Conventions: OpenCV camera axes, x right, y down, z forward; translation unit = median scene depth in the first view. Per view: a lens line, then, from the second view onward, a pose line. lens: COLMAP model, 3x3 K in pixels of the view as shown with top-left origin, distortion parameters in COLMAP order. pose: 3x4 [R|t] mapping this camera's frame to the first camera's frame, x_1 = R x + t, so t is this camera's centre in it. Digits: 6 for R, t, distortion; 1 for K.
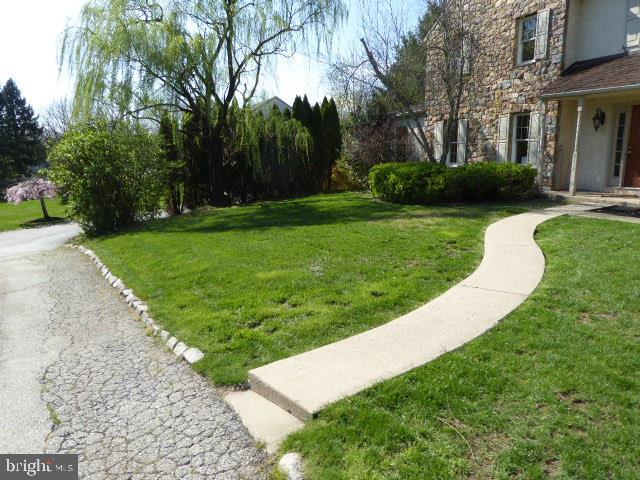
lens RADIAL K [[448.7, 0, 321.4], [0, 448.7, 231.9], [0, 0, 1]] dist [-0.048440, 0.020777]
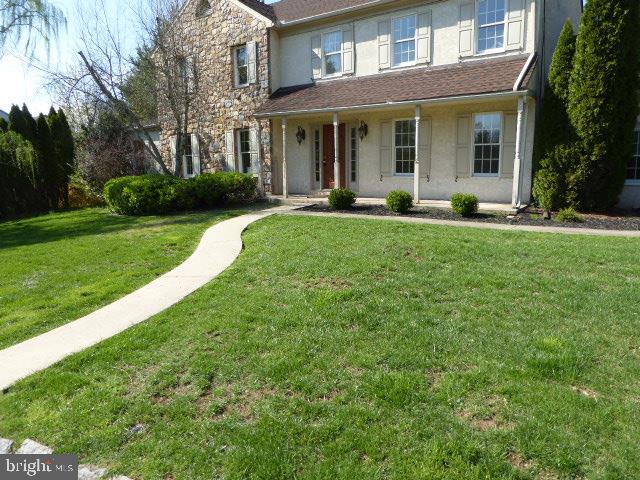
lens RADIAL K [[448.7, 0, 321.4], [0, 448.7, 231.9], [0, 0, 1]] dist [-0.048440, 0.020777]
pose [[0.864817, -0.088884, 0.494157, 0.036888], [0.101541, 0.994831, 0.001234, 0.015918], [-0.491712, 0.049110, 0.869372, -0.095190]]
